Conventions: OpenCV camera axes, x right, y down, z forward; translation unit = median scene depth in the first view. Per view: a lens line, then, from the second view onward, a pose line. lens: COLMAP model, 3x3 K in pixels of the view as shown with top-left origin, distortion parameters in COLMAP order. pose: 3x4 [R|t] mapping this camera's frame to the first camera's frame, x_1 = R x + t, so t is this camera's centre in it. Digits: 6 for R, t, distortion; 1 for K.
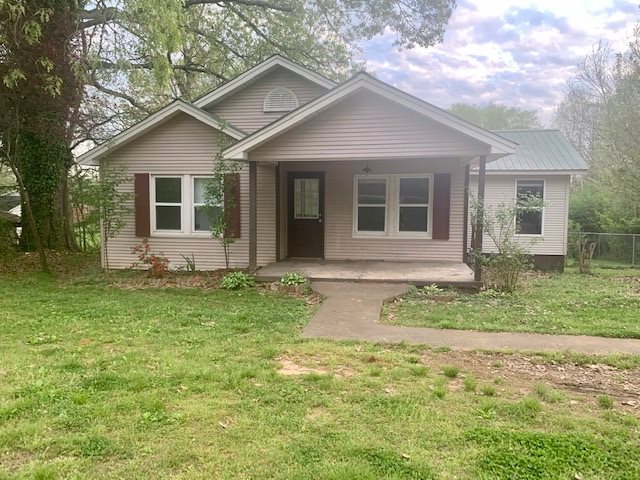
lens RADIAL K [[488.3, 0, 321.8], [0, 488.3, 242.6], [0, 0, 1]] dist [0.033050, -0.014049]
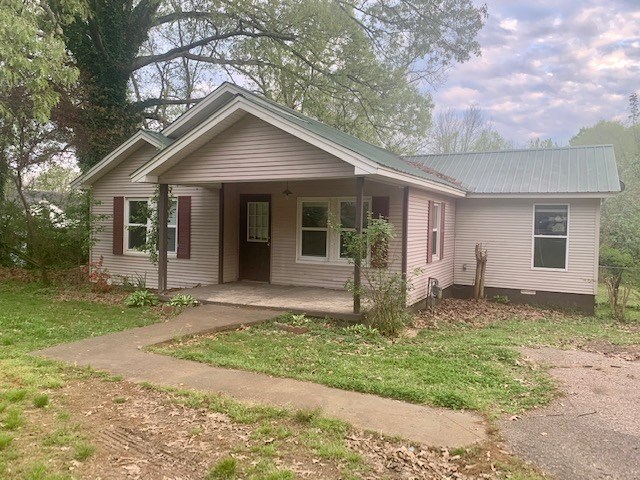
lens RADIAL K [[488.3, 0, 320.8], [0, 488.3, 238.5], [0, 0, 1]] dist [0.033050, -0.014049]
pose [[0.953726, 0.023514, -0.299755, 0.398277], [-0.041370, 0.997718, -0.053361, -0.007582], [0.297817, 0.063293, 0.952523, 0.089805]]
